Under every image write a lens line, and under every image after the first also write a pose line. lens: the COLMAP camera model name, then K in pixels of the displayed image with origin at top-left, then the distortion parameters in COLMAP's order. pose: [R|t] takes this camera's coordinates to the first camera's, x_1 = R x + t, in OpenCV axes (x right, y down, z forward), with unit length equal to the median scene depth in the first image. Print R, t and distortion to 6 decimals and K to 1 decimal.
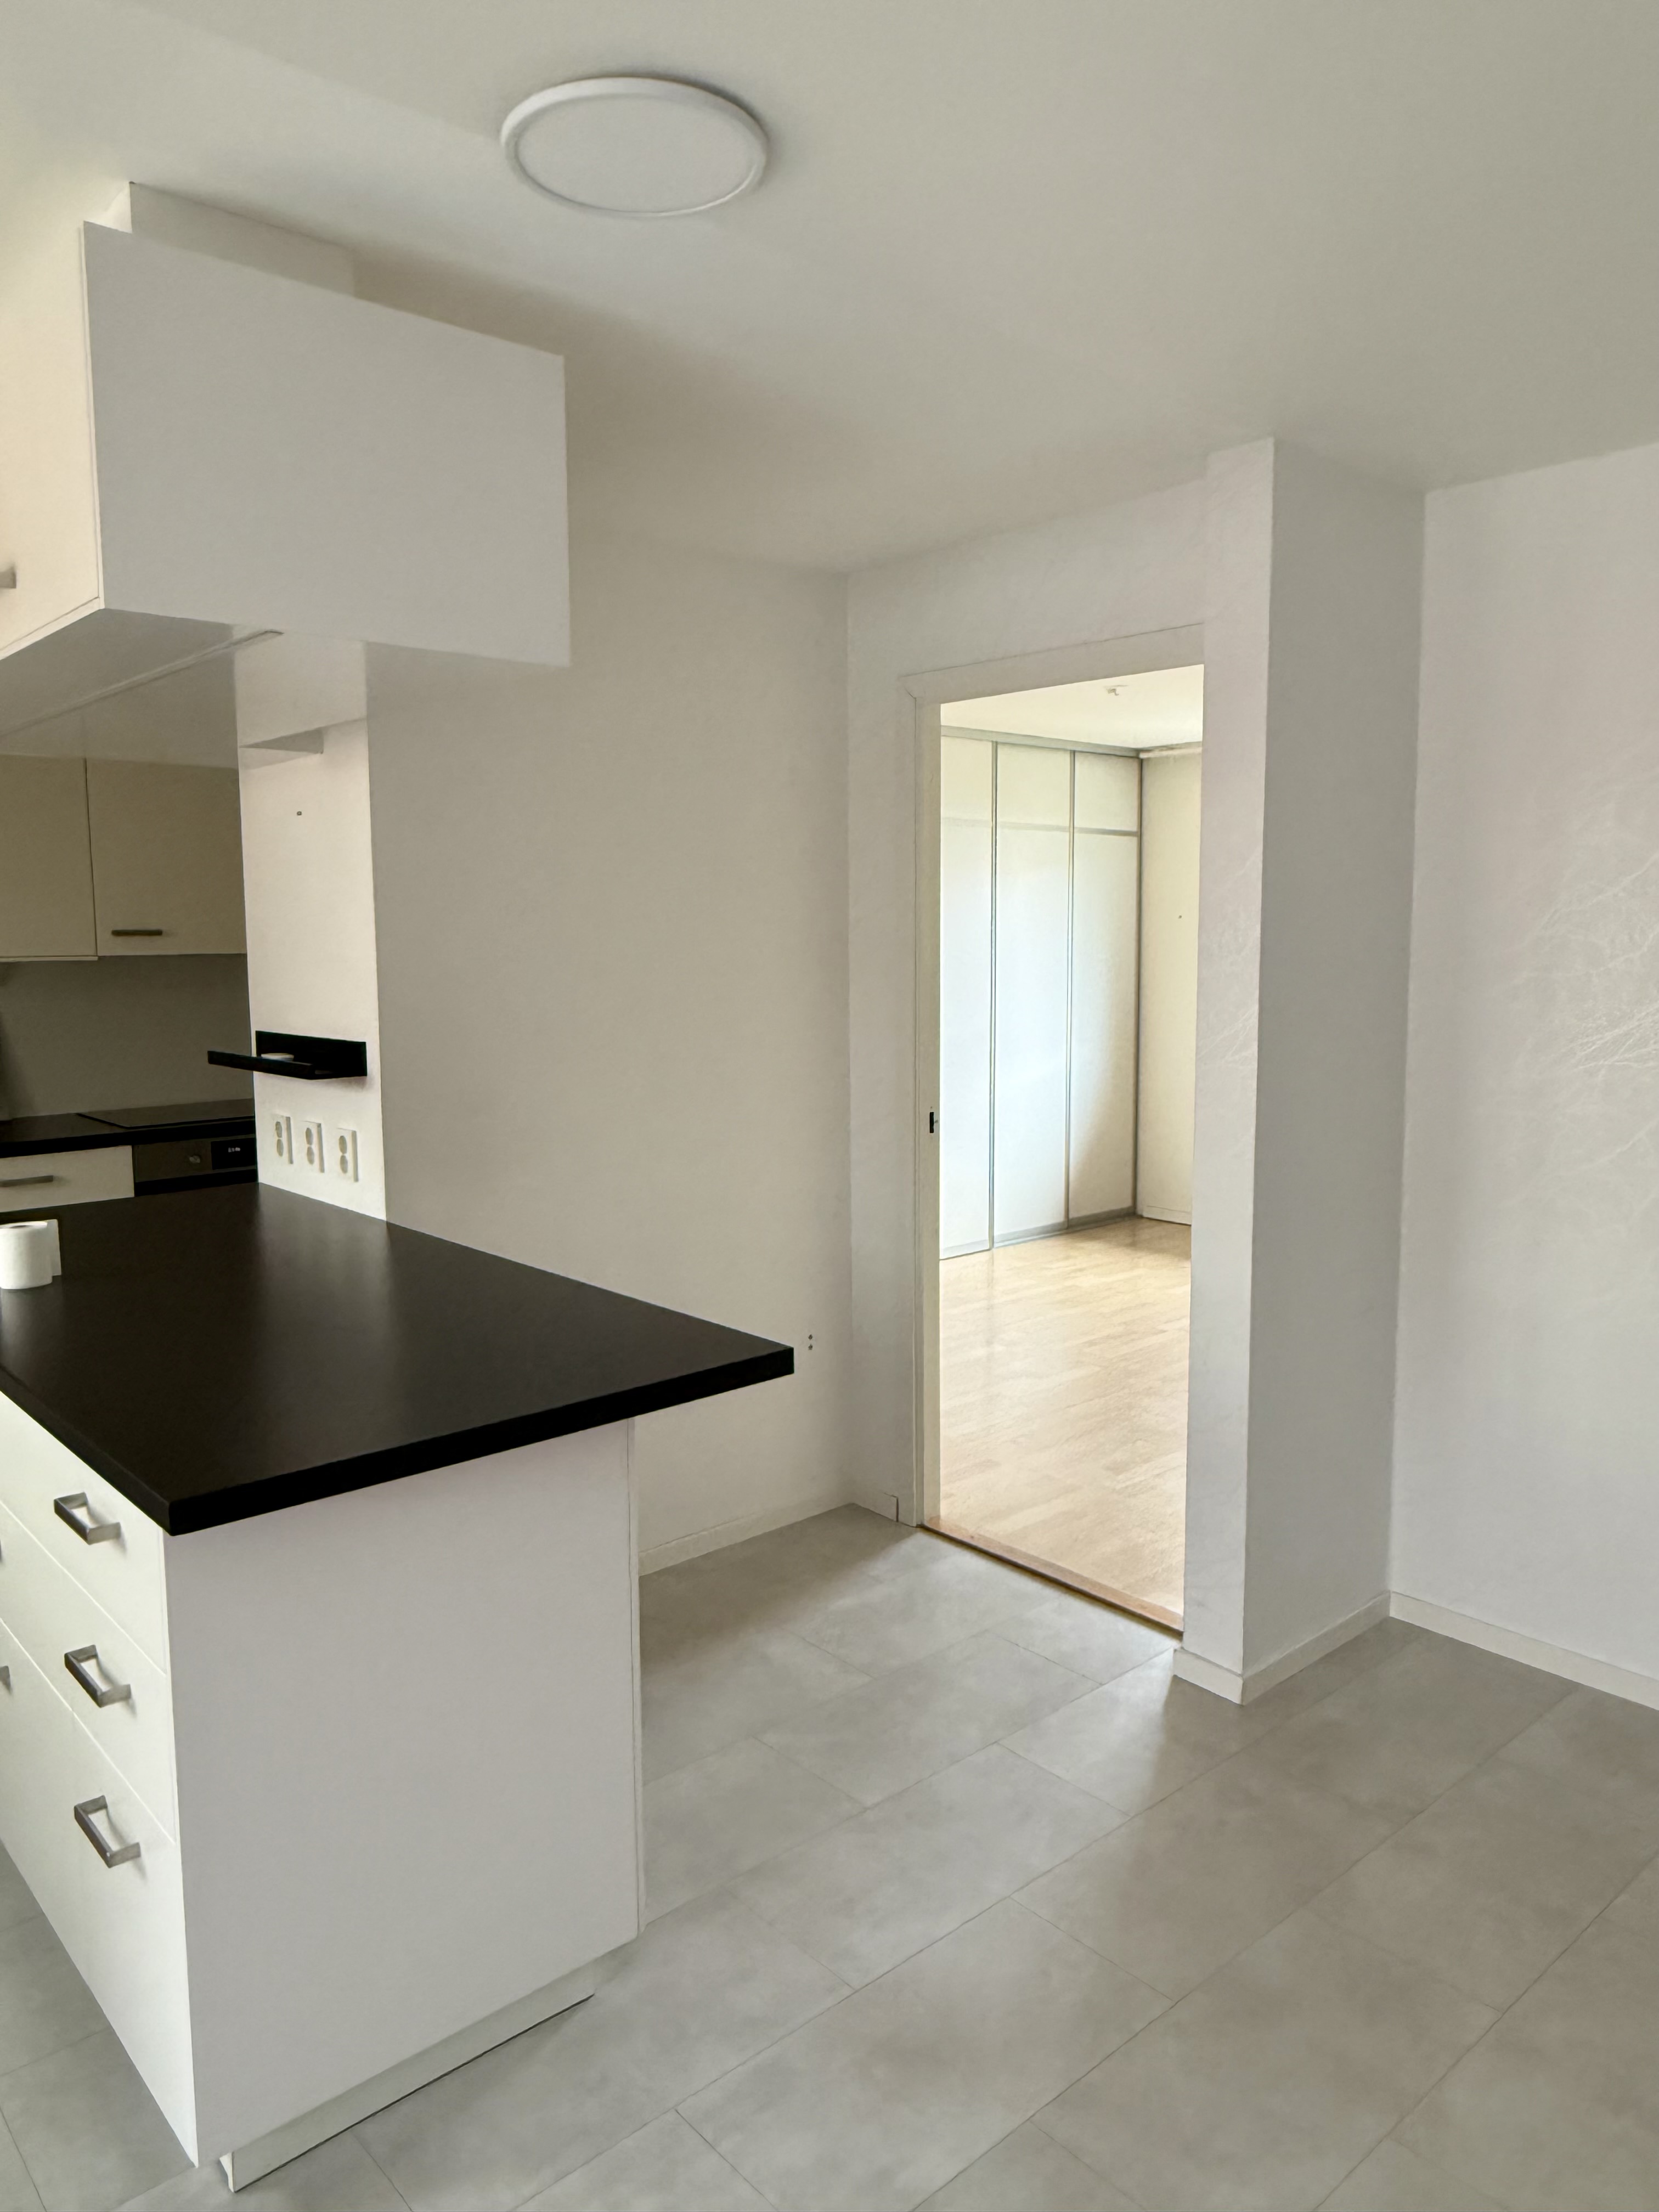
lens RADIAL K [[1541.5, 0, 838.9], [0, 1541.5, 1097.3], [0, 0, 1]] dist [0.026312, -0.029114]
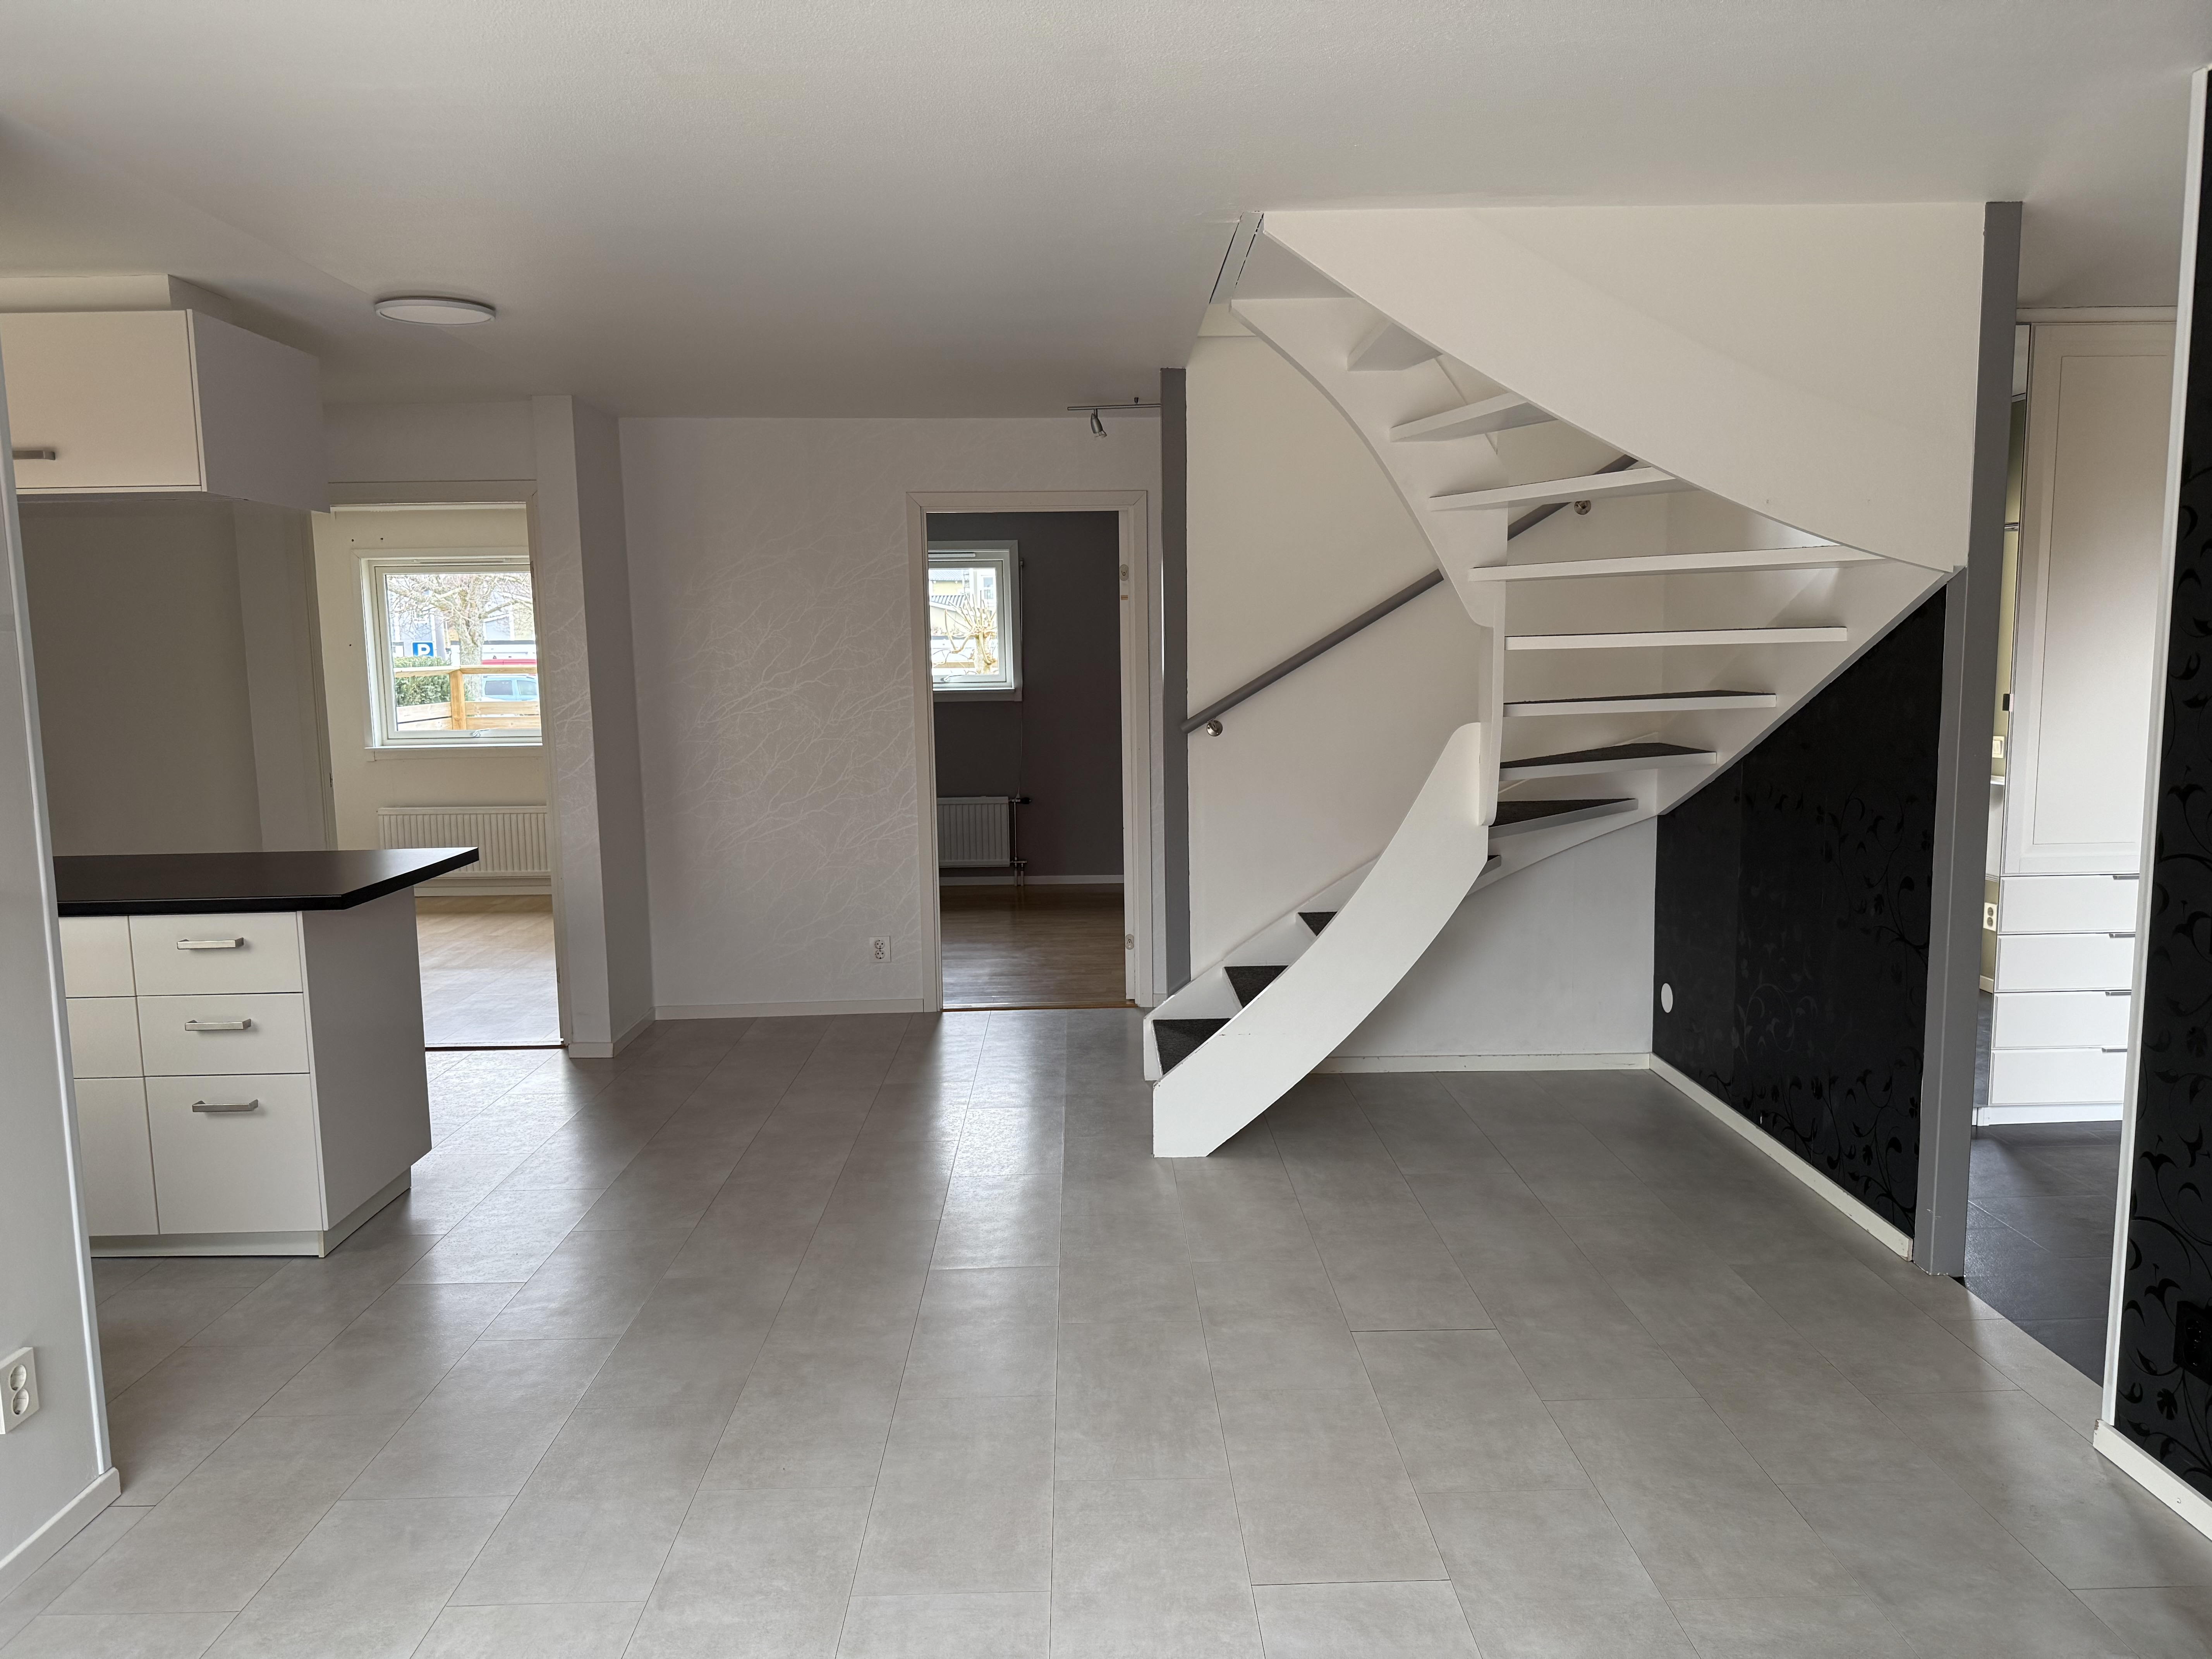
lens RADIAL K [[1541.5, 0, 1116.4], [0, 1541.5, 844.8], [0, 0, 1]] dist [0.026312, -0.029114]
pose [[0.653179, -0.099623, 0.750621, -0.652755], [0.092542, 0.994379, 0.051446, 0.082285], [-0.751527, 0.035861, 0.658727, -0.640477]]
